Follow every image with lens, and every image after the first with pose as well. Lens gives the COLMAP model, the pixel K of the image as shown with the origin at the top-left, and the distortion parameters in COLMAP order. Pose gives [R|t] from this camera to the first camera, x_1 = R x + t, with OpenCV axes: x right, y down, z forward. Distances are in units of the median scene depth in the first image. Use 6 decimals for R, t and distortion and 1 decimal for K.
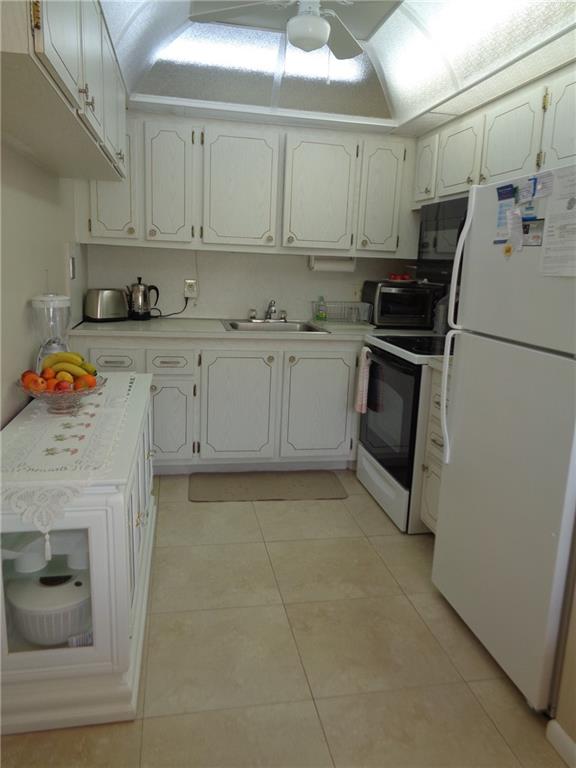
lens RADIAL K [[577.1, 0, 290.3], [0, 577.1, 386.1], [0, 0, 1]] dist [0.001986, 0.008573]
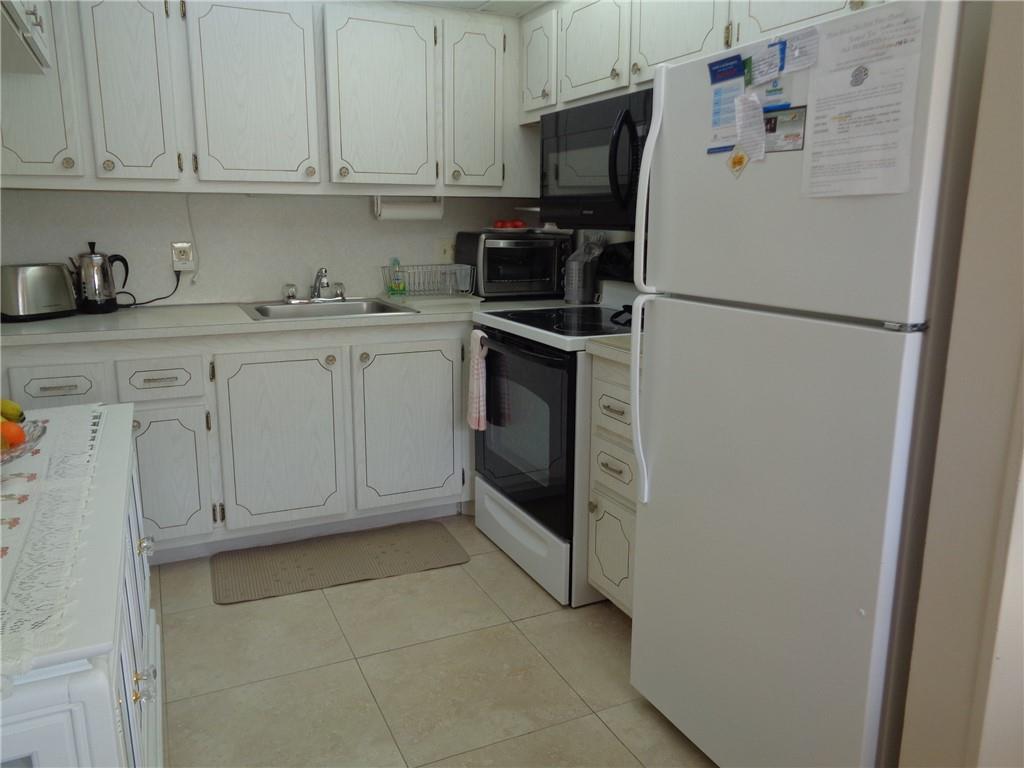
lens RADIAL K [[769.5, 0, 508.0], [0, 769.5, 380.3], [0, 0, 1]] dist [0.001986, 0.008573]
pose [[0.969329, -0.087393, 0.229703, -0.041586], [0.087608, 0.996112, 0.009282, -0.015553], [-0.229621, 0.011127, 0.973216, 0.134167]]
